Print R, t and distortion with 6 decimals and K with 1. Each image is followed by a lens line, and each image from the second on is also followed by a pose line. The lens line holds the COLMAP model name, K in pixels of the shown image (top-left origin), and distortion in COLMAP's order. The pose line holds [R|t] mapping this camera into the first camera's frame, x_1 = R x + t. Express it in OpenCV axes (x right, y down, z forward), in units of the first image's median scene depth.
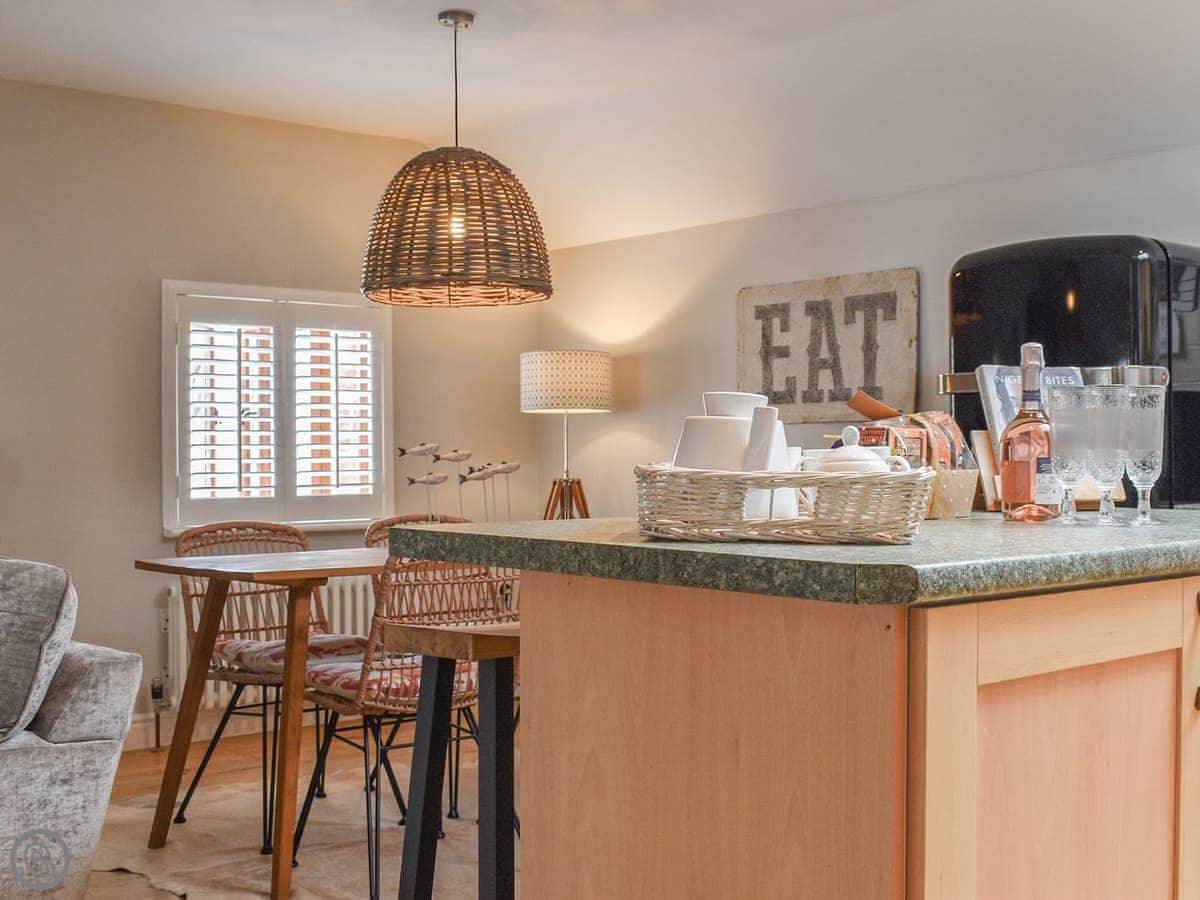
lens RADIAL K [[1484.2, 0, 619.0], [0, 1484.2, 450.3], [0, 0, 1]] dist [-0.018448, 0.001432]
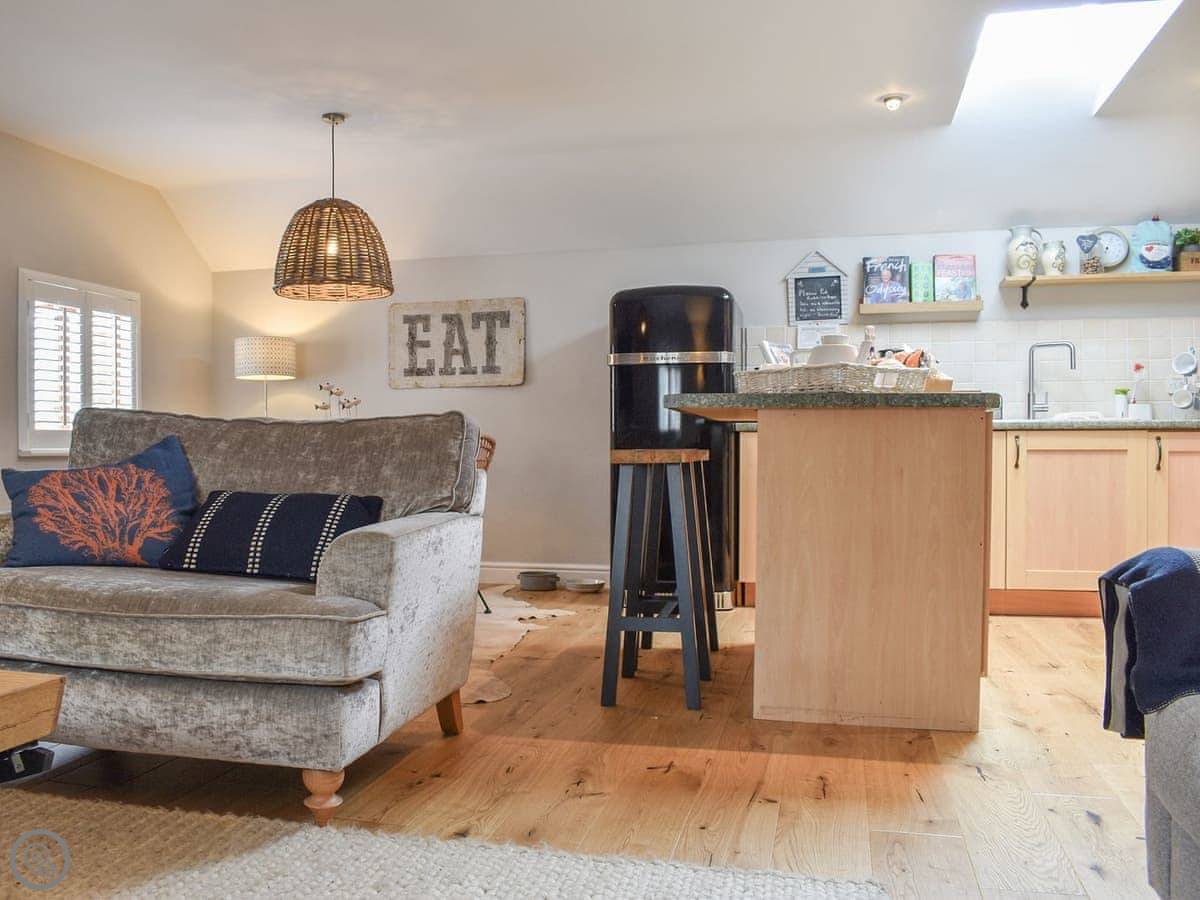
lens RADIAL K [[1034.0, 0, 537.7], [0, 1034.0, 450.3], [0, 0, 1]] dist [-0.105440, 0.020484]
pose [[0.861366, 0.002627, 0.507979, -0.369724], [-0.007327, 0.999947, 0.007253, 0.043018], [-0.507933, -0.009969, 0.861339, -0.046977]]
